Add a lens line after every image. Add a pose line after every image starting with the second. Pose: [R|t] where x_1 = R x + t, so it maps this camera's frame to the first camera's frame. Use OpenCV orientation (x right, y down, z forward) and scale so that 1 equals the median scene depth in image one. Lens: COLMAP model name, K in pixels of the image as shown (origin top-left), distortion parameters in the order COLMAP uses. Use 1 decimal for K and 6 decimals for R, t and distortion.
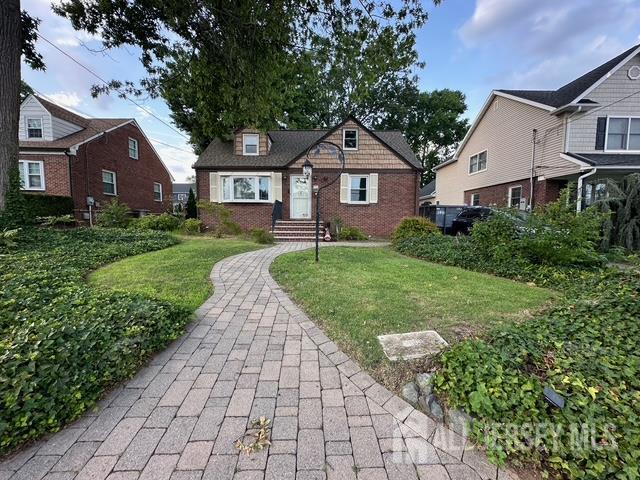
lens RADIAL K [[254.6, 0, 319.8], [0, 254.6, 239.6], [0, 0, 1]] dist [-0.000976, 0.000086]
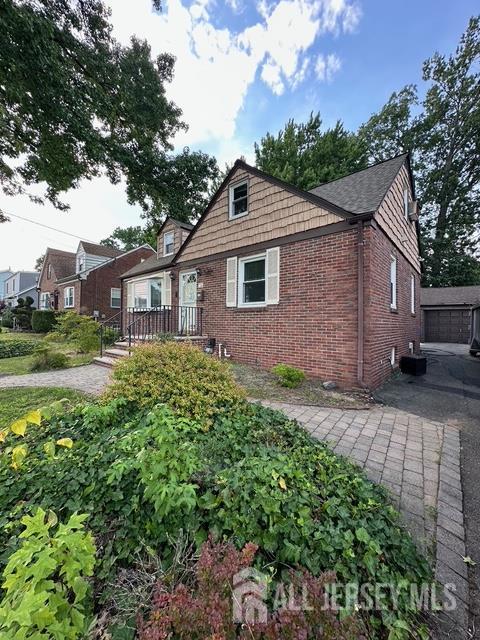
lens RADIAL K [[254.6, 0, 239.5], [0, 254.6, 321.3], [0, 0, 1]] dist [-0.000976, 0.000086]
pose [[0.733367, -0.002325, -0.679829, 0.515663], [-0.046975, 0.997431, -0.054085, -0.079021], [0.678208, 0.071599, 0.731374, 0.580697]]
